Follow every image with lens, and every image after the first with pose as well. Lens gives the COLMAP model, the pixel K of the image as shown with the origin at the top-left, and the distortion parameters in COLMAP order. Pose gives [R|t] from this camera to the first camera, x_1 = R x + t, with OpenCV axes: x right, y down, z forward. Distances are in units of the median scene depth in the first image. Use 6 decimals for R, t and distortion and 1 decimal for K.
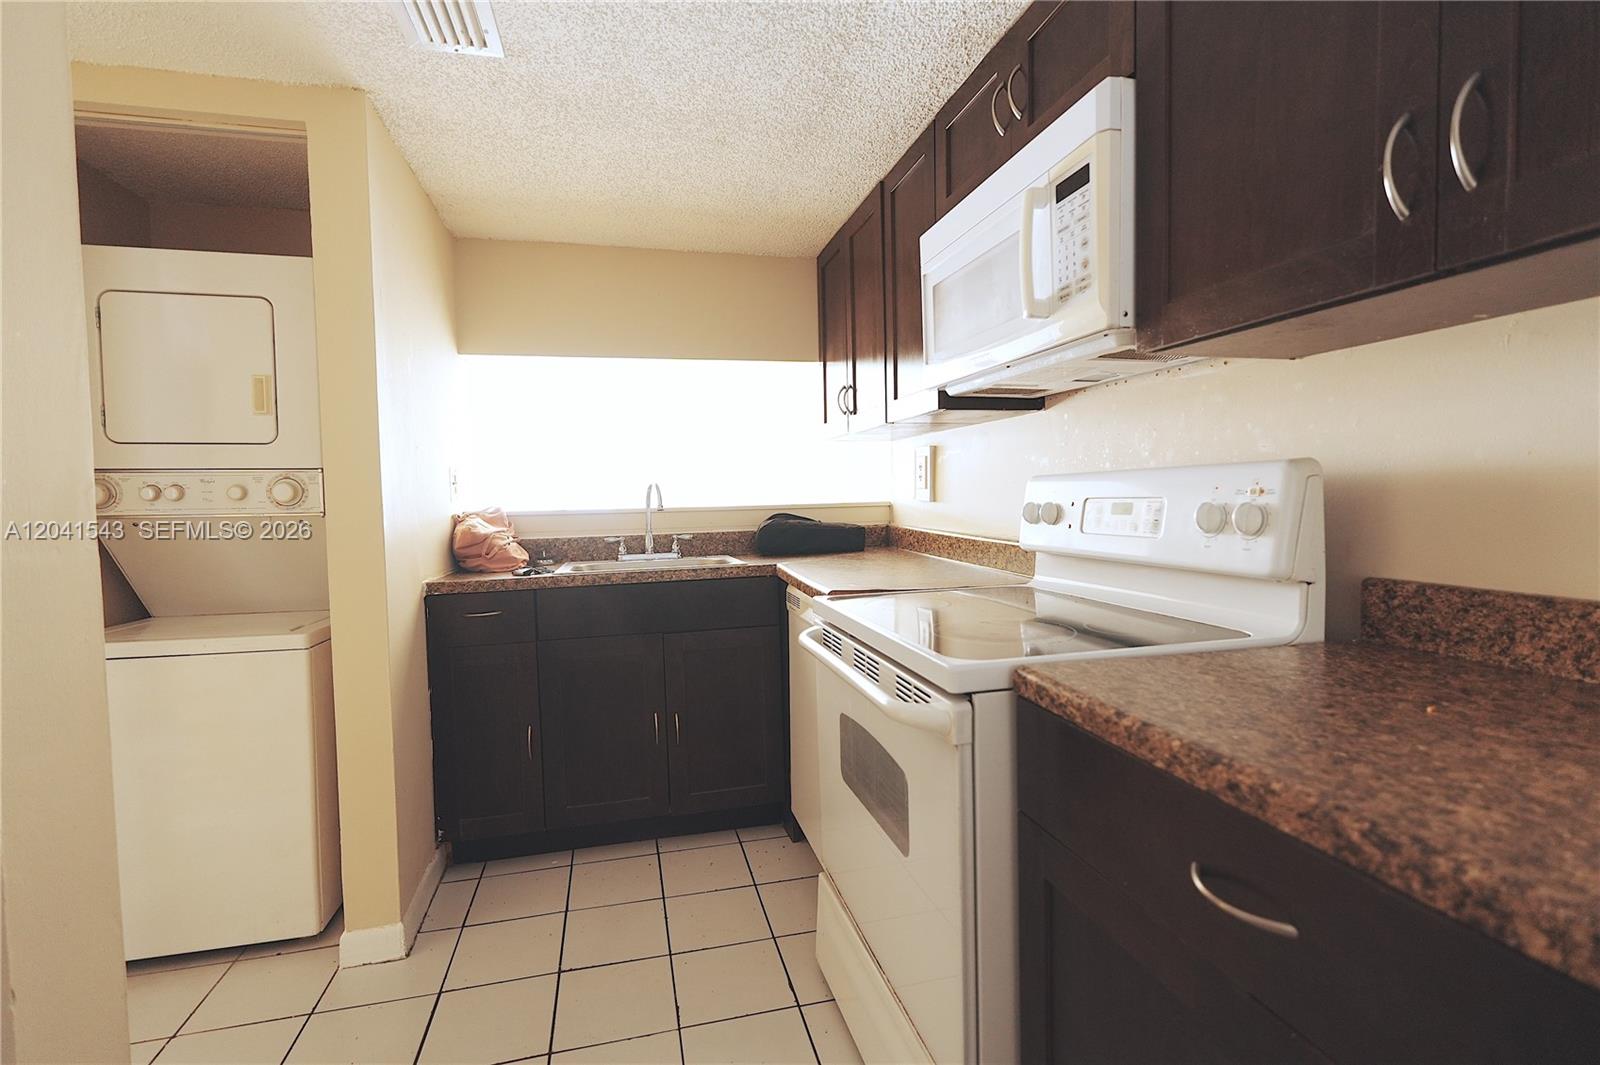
lens RADIAL K [[741.4, 0, 797.1], [0, 741.4, 531.4], [0, 0, 1]] dist [-0.000919, 0.000540]
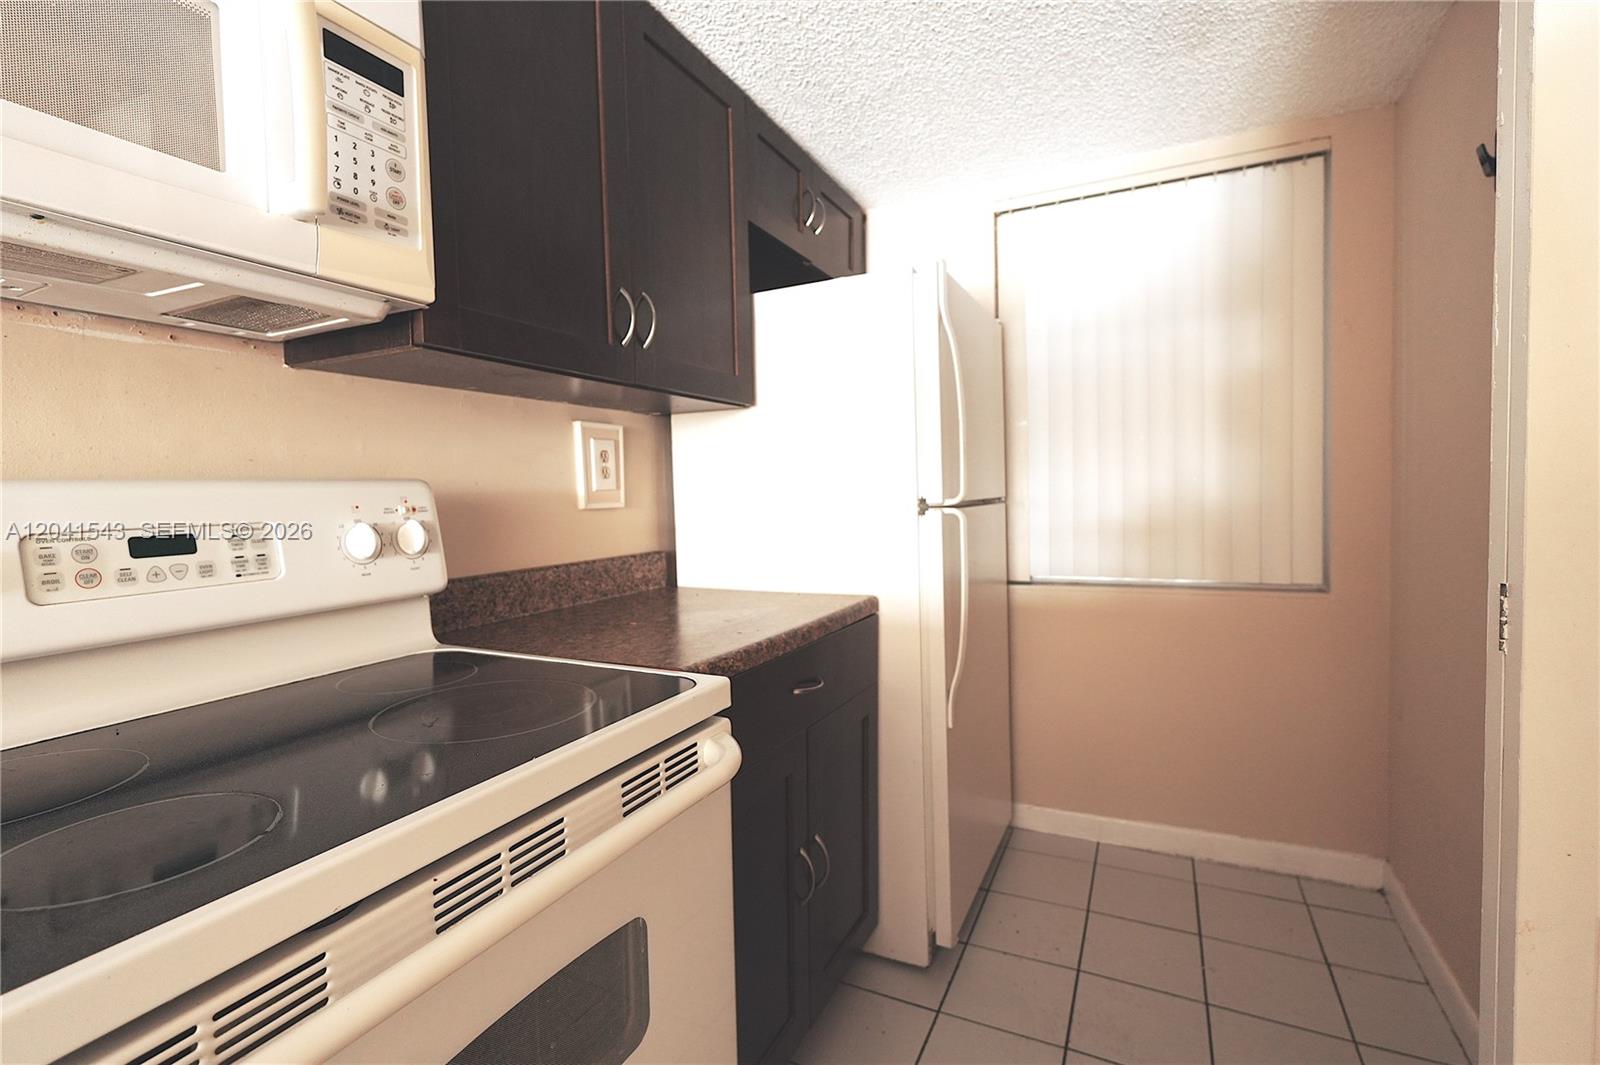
lens RADIAL K [[741.4, 0, 797.1], [0, 741.4, 531.4], [0, 0, 1]] dist [-0.000919, 0.000540]
pose [[-0.769099, 0.003206, 0.639122, -0.384439], [0.071928, 0.994069, 0.081569, -0.064188], [-0.635070, 0.108705, -0.764768, 1.340548]]
